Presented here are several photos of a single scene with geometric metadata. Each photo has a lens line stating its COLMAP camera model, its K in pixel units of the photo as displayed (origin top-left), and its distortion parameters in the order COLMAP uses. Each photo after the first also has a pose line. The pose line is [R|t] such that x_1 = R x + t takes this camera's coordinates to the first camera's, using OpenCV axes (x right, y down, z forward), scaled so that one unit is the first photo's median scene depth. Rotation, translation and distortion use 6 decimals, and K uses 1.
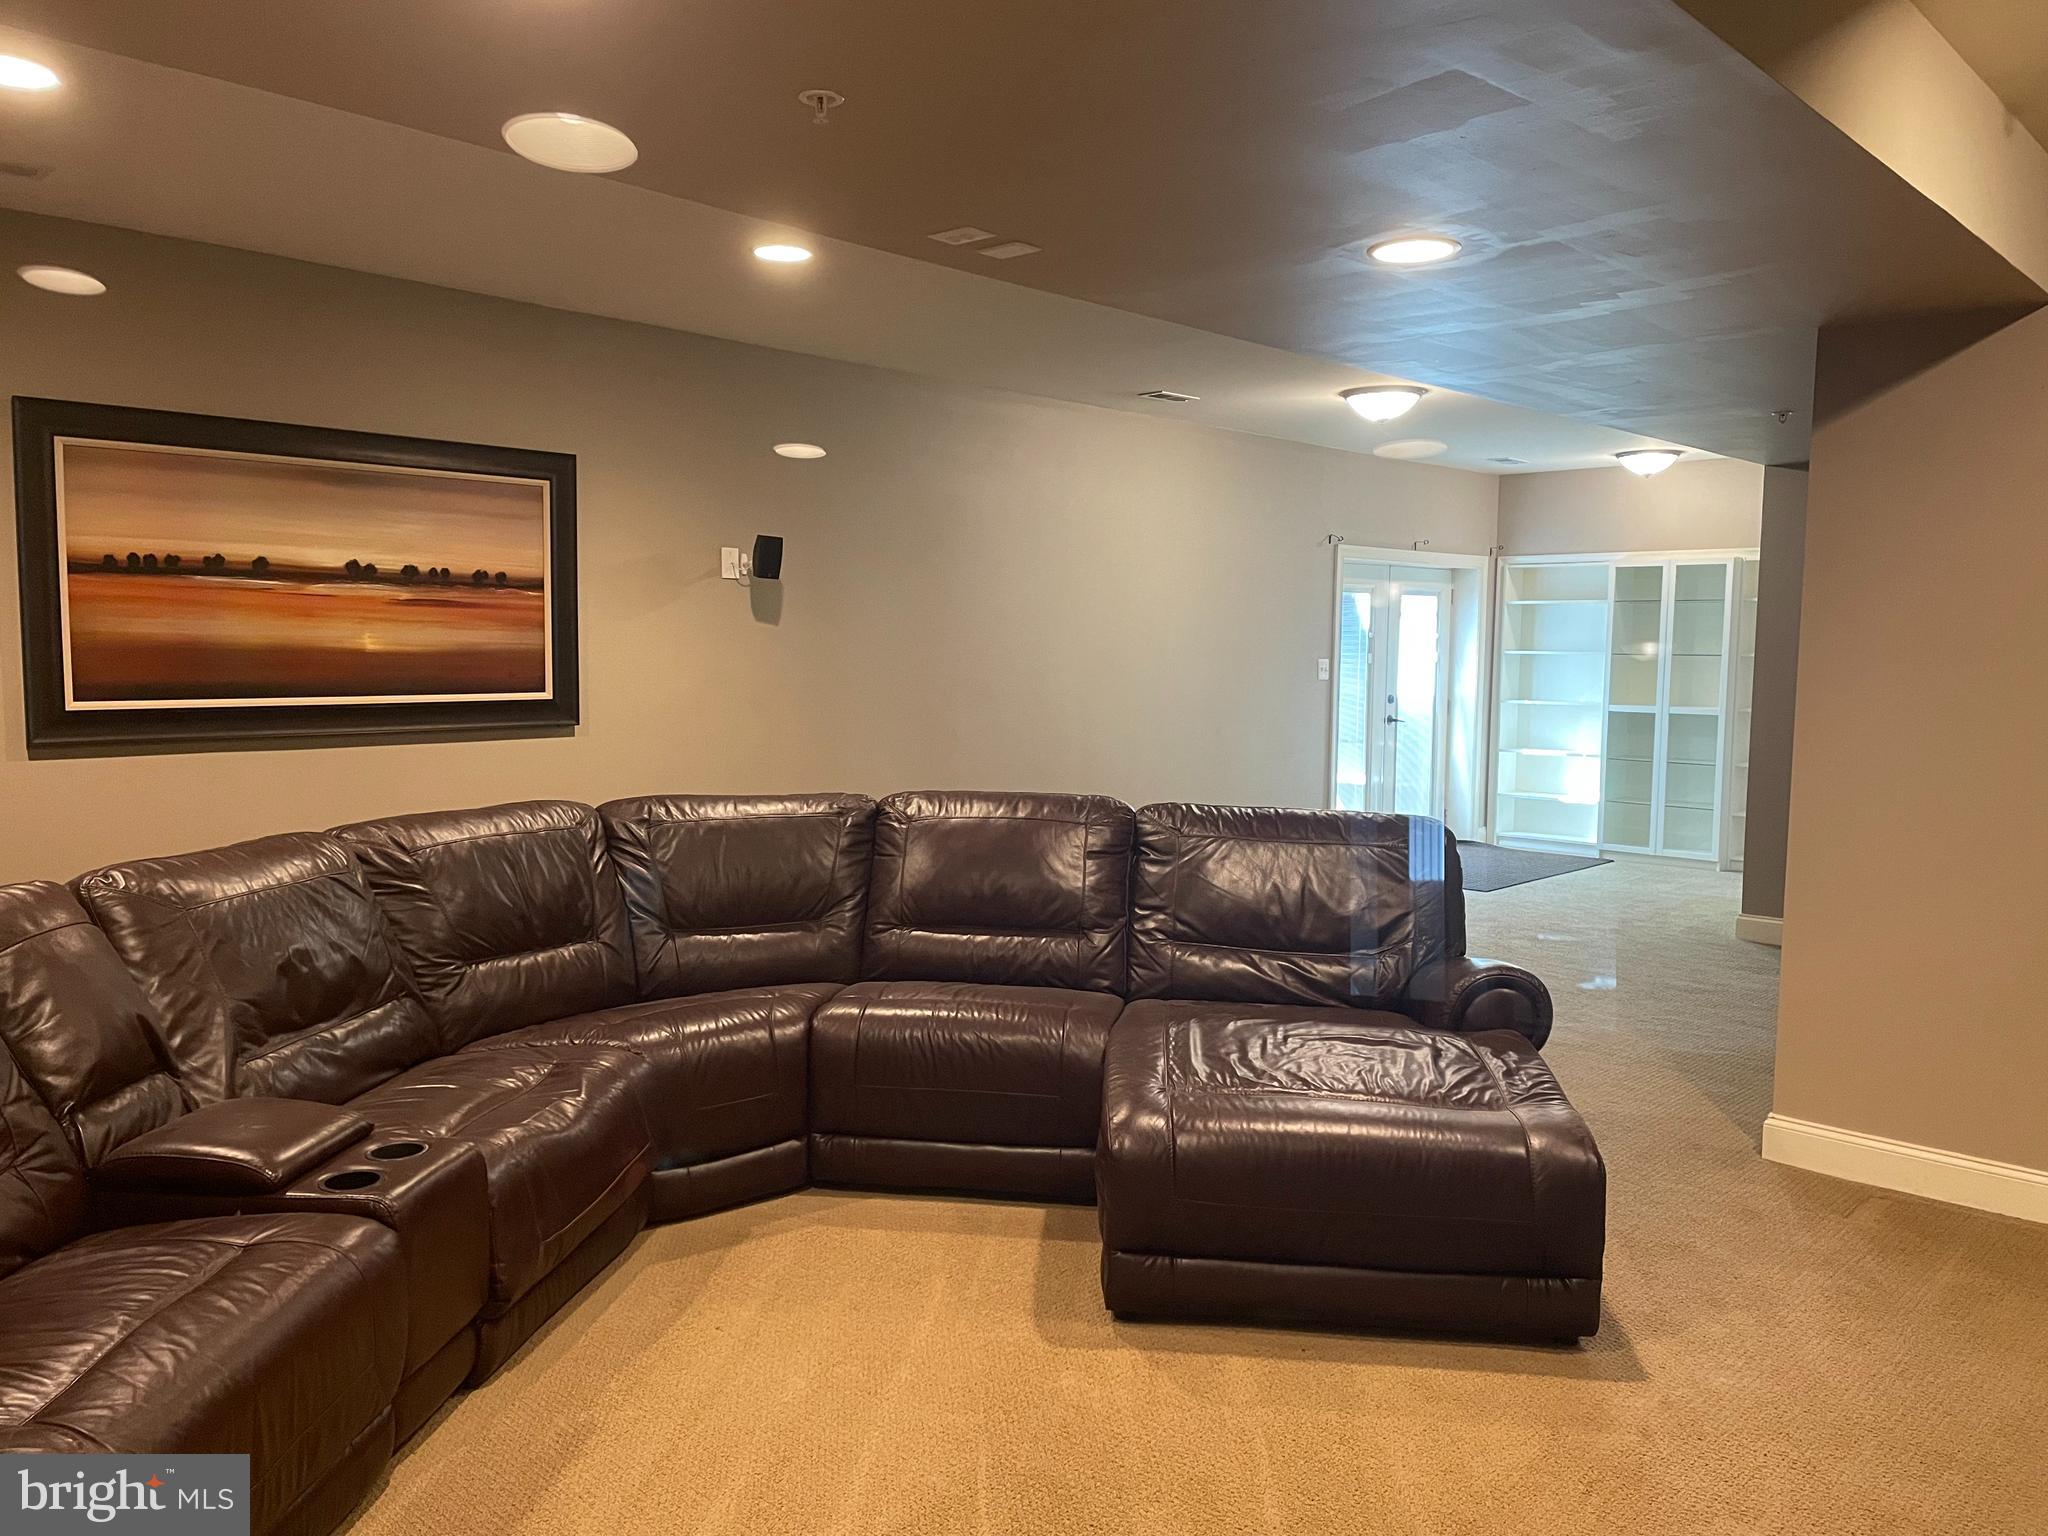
lens RADIAL K [[1563.6, 0, 1024.0], [0, 1563.6, 768.0], [0, 0, 1]] dist [0.029399, -0.004101]
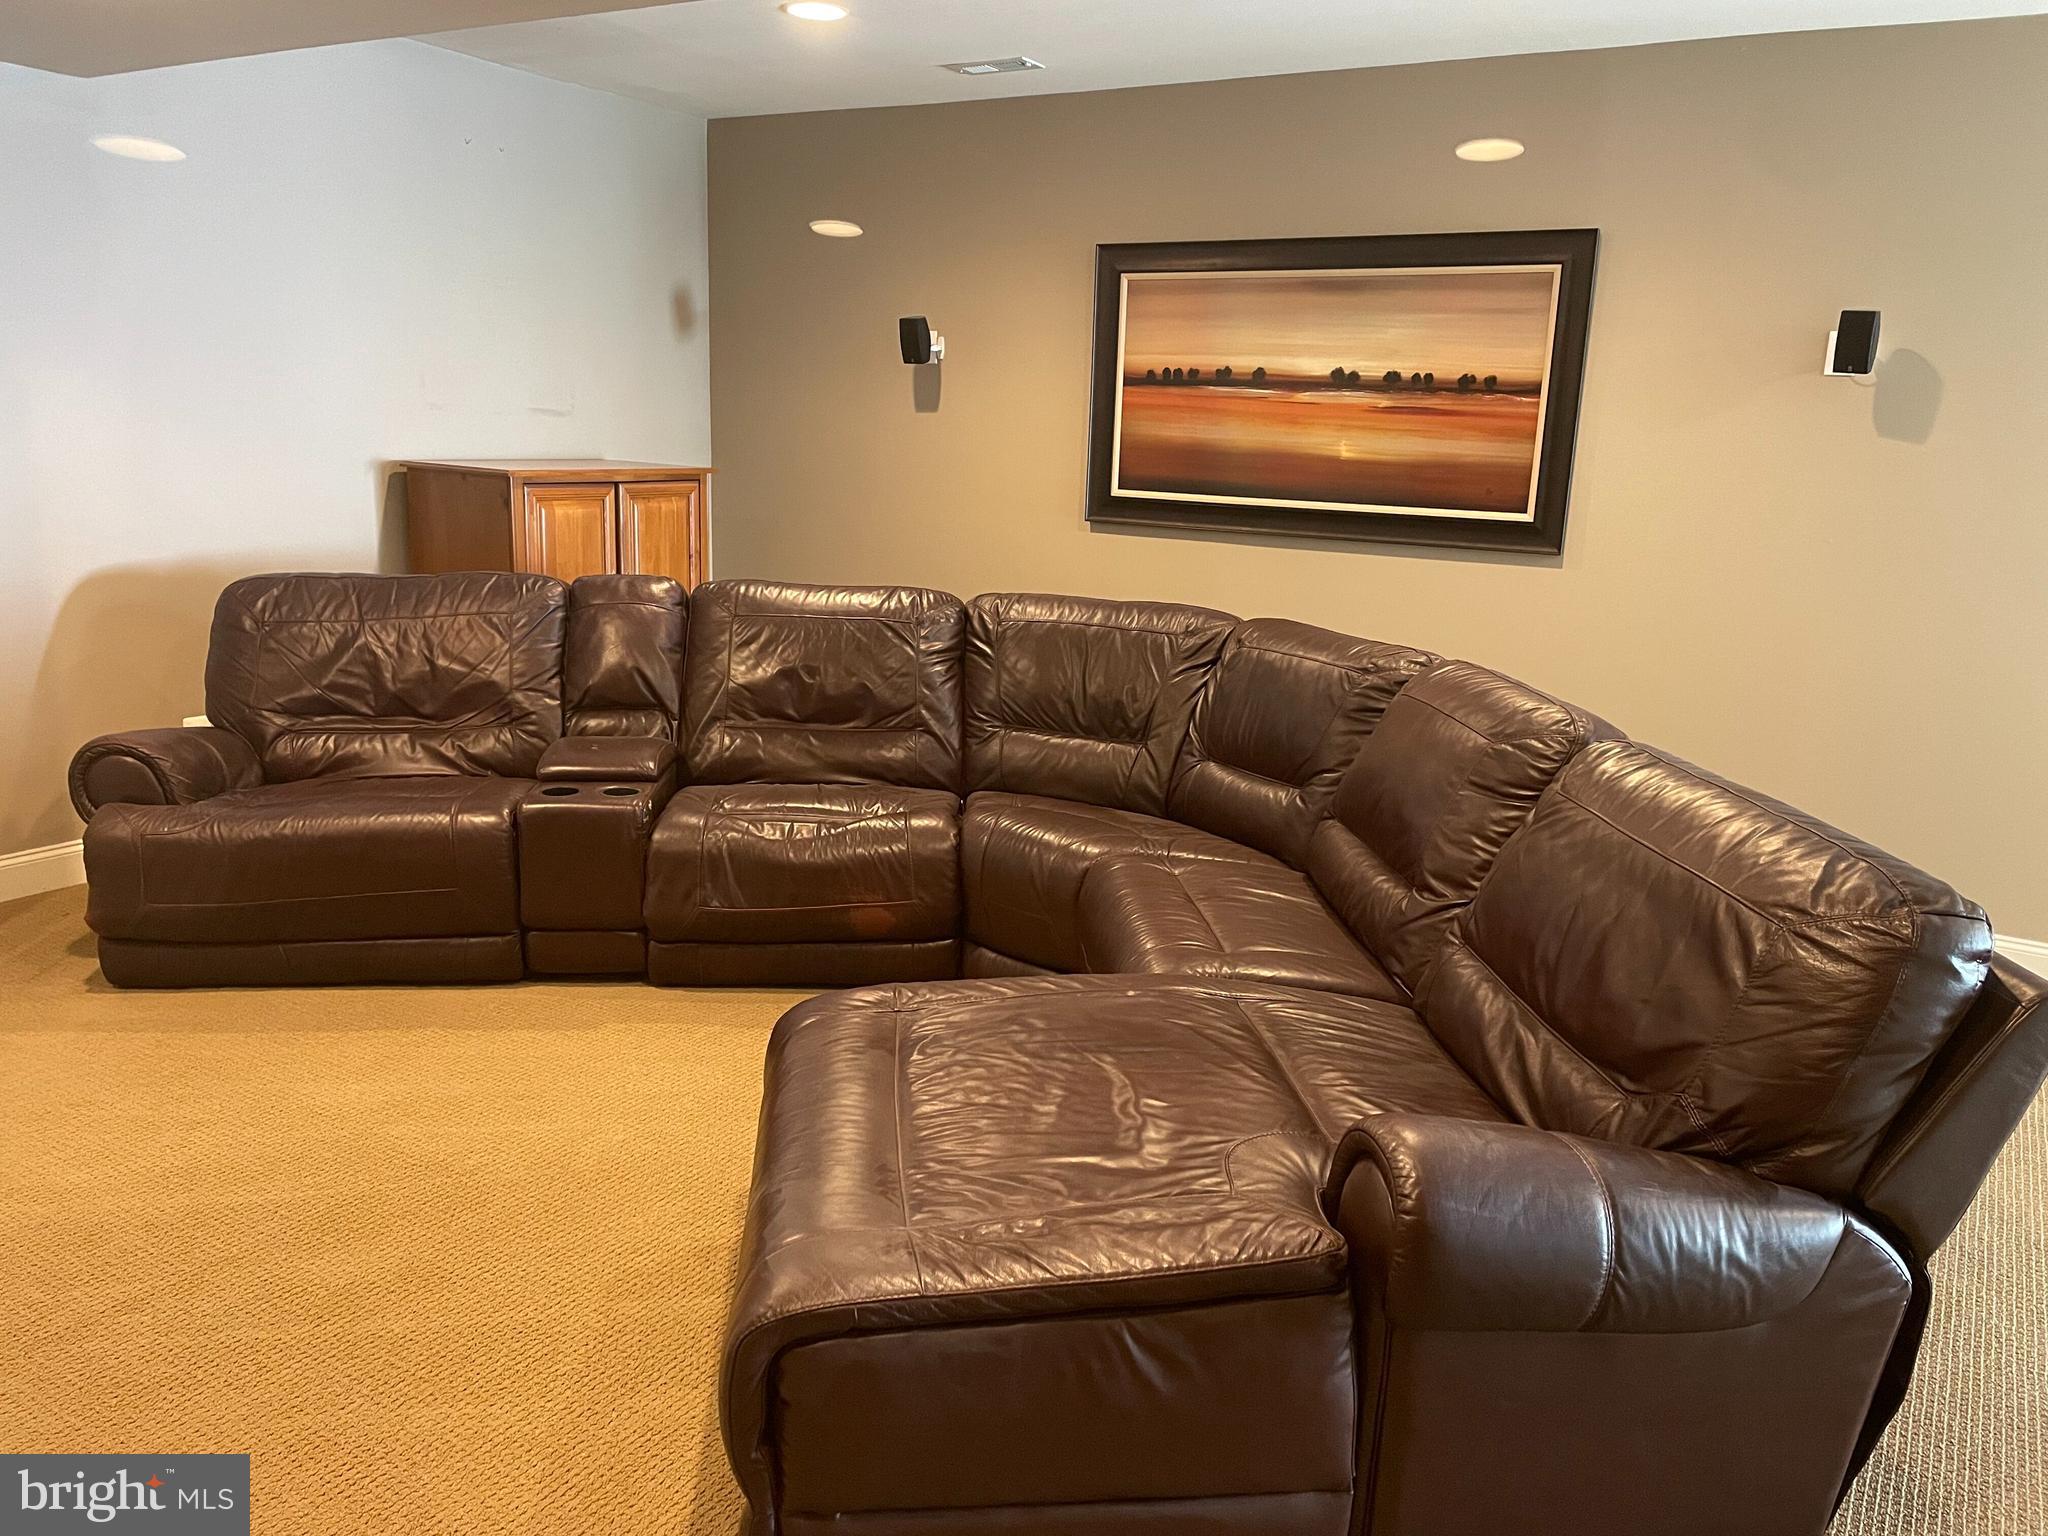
lens RADIAL K [[1563.6, 0, 1024.0], [0, 1563.6, 768.0], [0, 0, 1]] dist [0.029399, -0.004101]
pose [[0.189714, 0.208414, -0.959464, 0.571349], [-0.117781, 0.974985, 0.188497, -0.046242], [0.974749, 0.077247, 0.209516, 0.604596]]
